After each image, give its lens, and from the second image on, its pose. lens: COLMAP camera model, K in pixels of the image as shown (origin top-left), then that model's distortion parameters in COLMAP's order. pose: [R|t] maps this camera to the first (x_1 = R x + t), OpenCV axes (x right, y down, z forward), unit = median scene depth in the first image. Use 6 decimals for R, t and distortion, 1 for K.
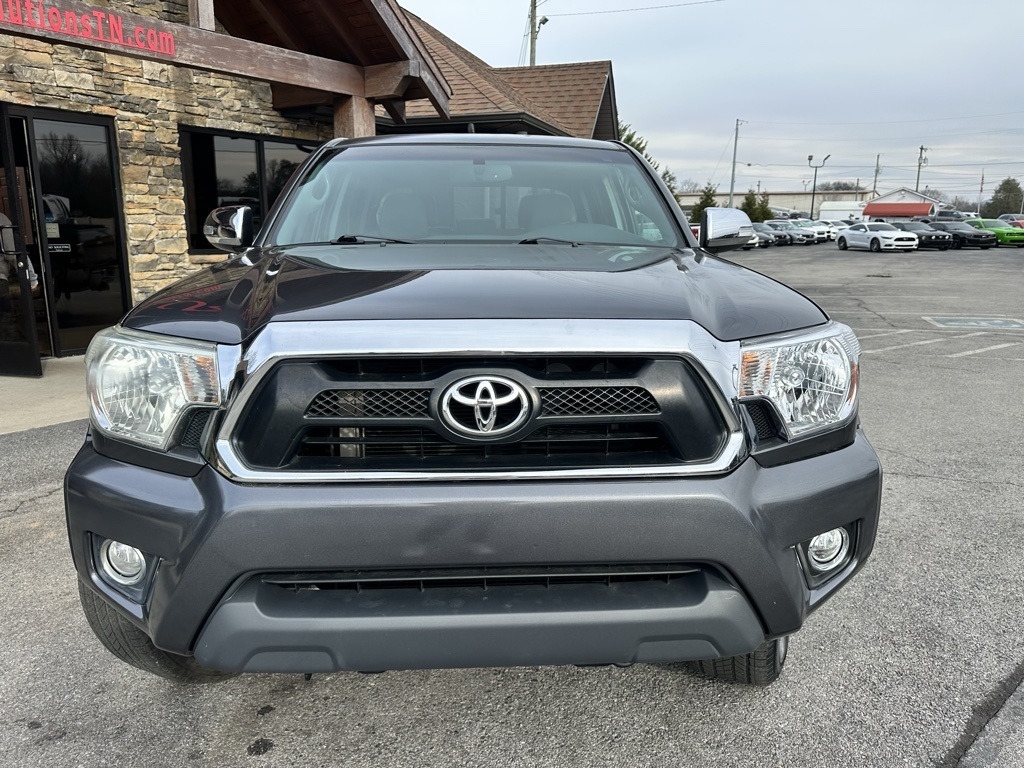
lens RADIAL K [[731.0, 0, 510.7], [0, 731.0, 384.5], [0, 0, 1]] dist [0.008774, -0.003639]
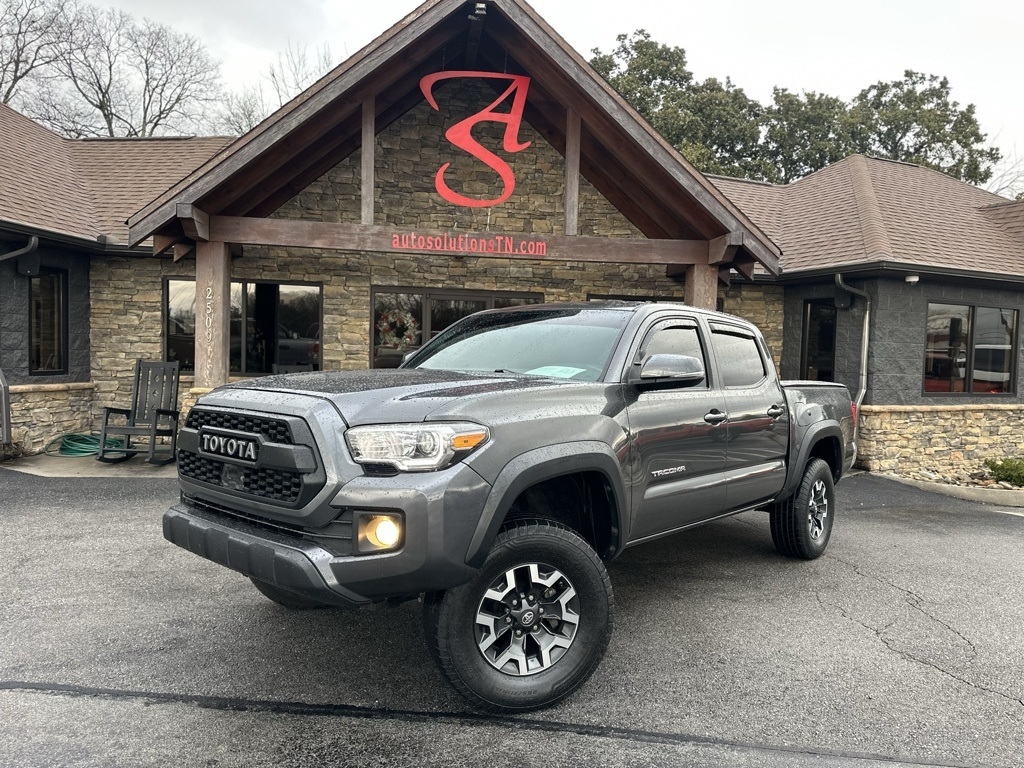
lens RADIAL K [[723.9, 0, 513.3], [0, 723.9, 383.0], [0, 0, 1]] dist [0.037874, -0.042009]
pose [[0.673807, 0.038632, -0.737896, 0.497074], [-0.177000, 0.977997, -0.110425, -0.010320], [0.717394, 0.205013, 0.665819, 0.007788]]
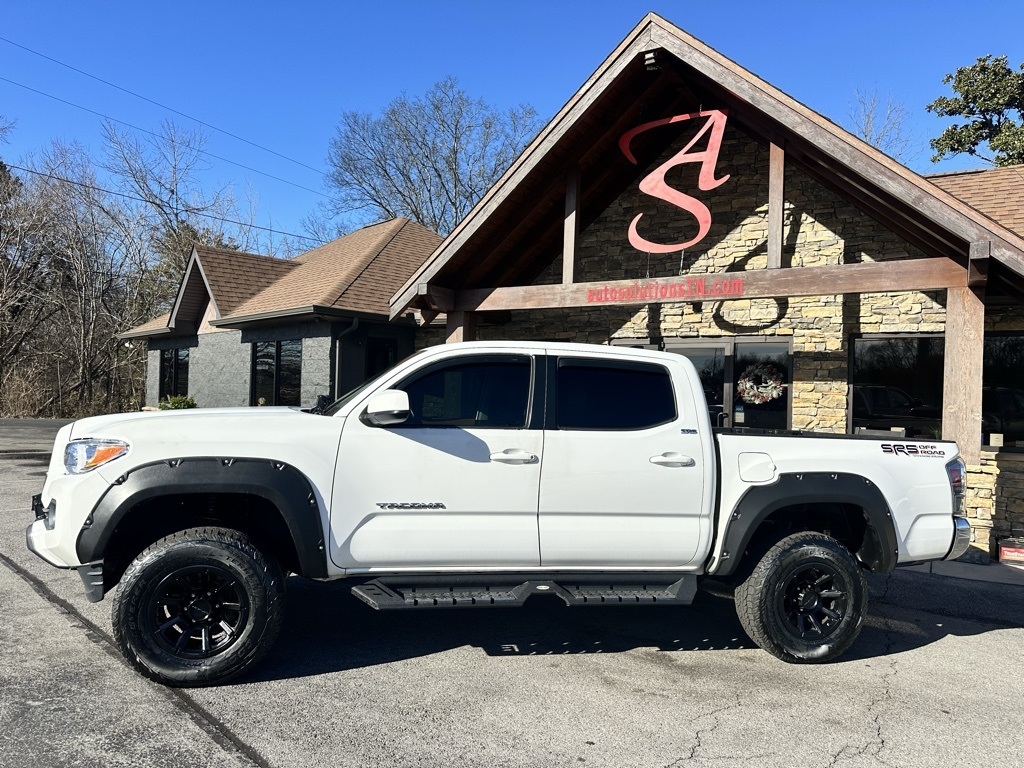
lens RADIAL K [[712.0, 0, 498.0], [0, 712.0, 385.3], [0, 0, 1]] dist [0.069704, -0.085071]
pose [[0.052697, -0.023531, -0.998333, 0.693585], [-0.238248, 0.970557, -0.035453, -0.101698], [0.969774, 0.239719, 0.045539, 0.432191]]
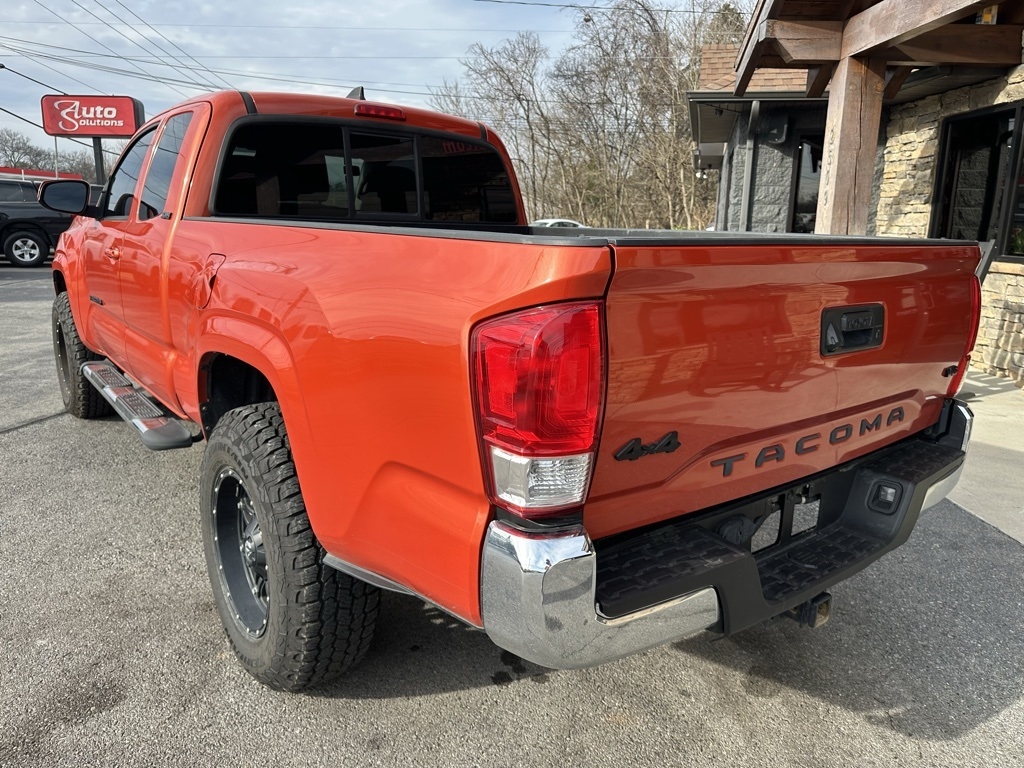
lens RADIAL K [[731.0, 0, 510.7], [0, 731.0, 384.5], [0, 0, 1]] dist [0.008774, -0.003639]
pose [[-0.789610, 0.108085, -0.604015, 0.150197], [-0.157233, 0.915858, 0.369433, -0.179919], [0.593122, 0.386679, -0.706176, 0.874633]]
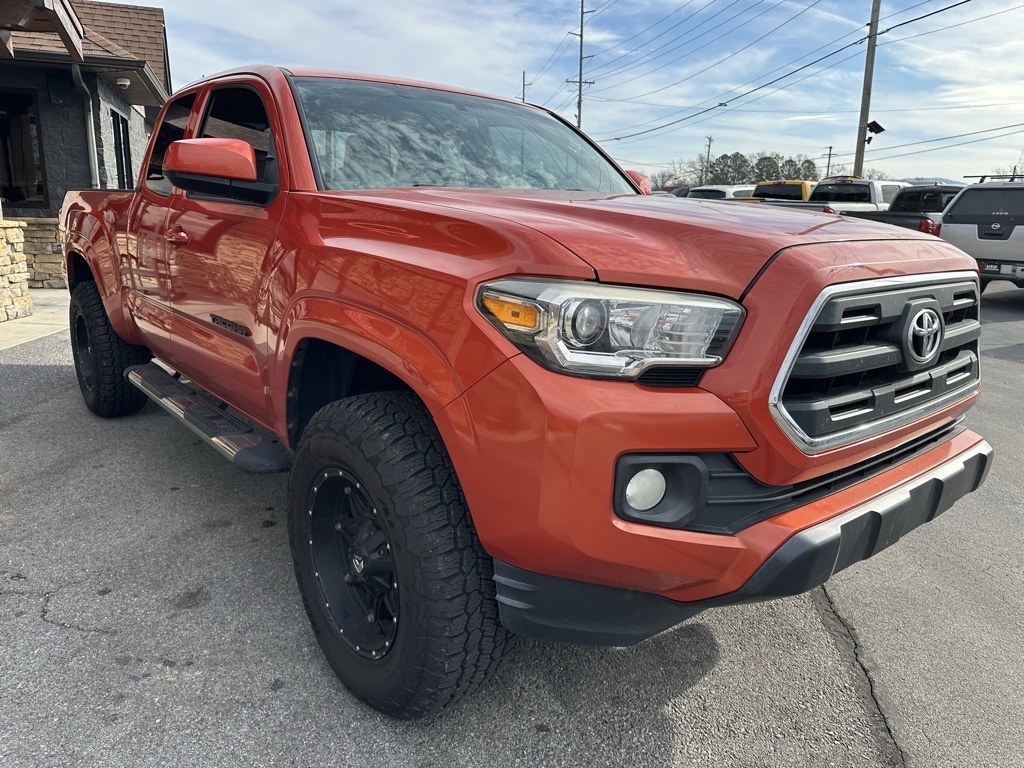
lens RADIAL K [[734.9, 0, 515.9], [0, 734.9, 390.5], [0, 0, 1]] dist [-0.002755, -0.001918]
pose [[0.760703, -0.144036, 0.632918, -0.329360], [0.109253, 0.989570, 0.093890, 0.016002], [-0.639840, -0.002275, 0.768505, -0.046336]]
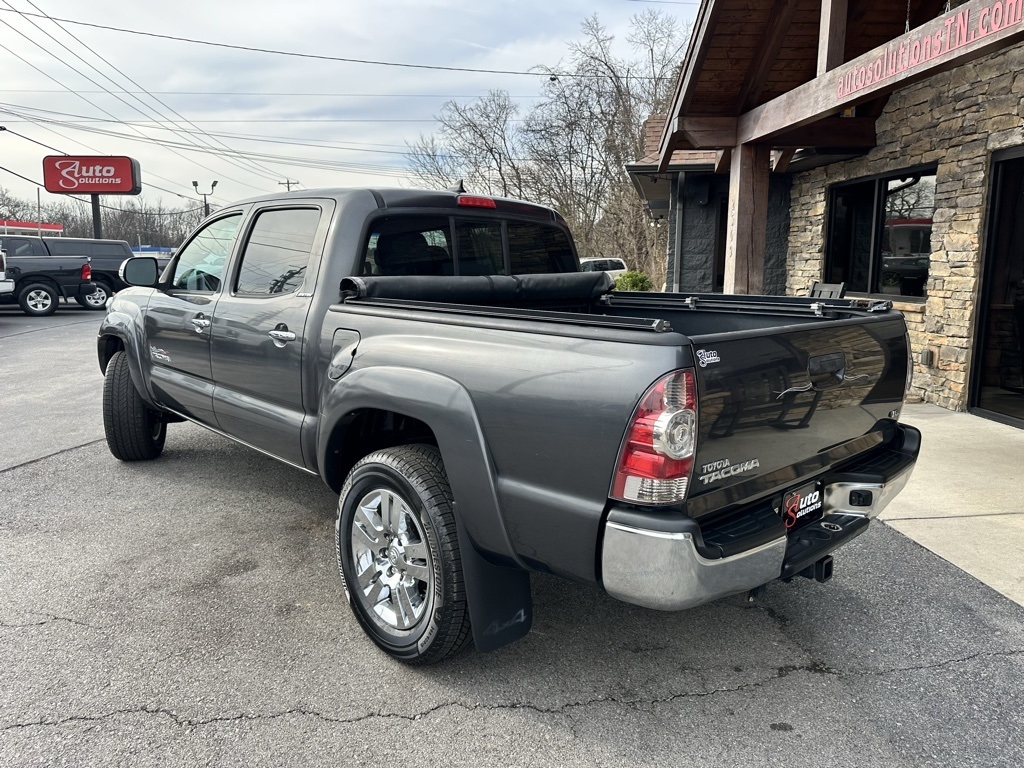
lens RADIAL K [[727.8, 0, 505.0], [0, 727.8, 374.5], [0, 0, 1]] dist [0.036706, -0.030245]
pose [[-0.774025, 0.081525, -0.627884, 0.276832], [-0.146234, 0.941846, 0.302560, -0.228155], [0.616036, 0.326007, -0.717091, 1.036592]]
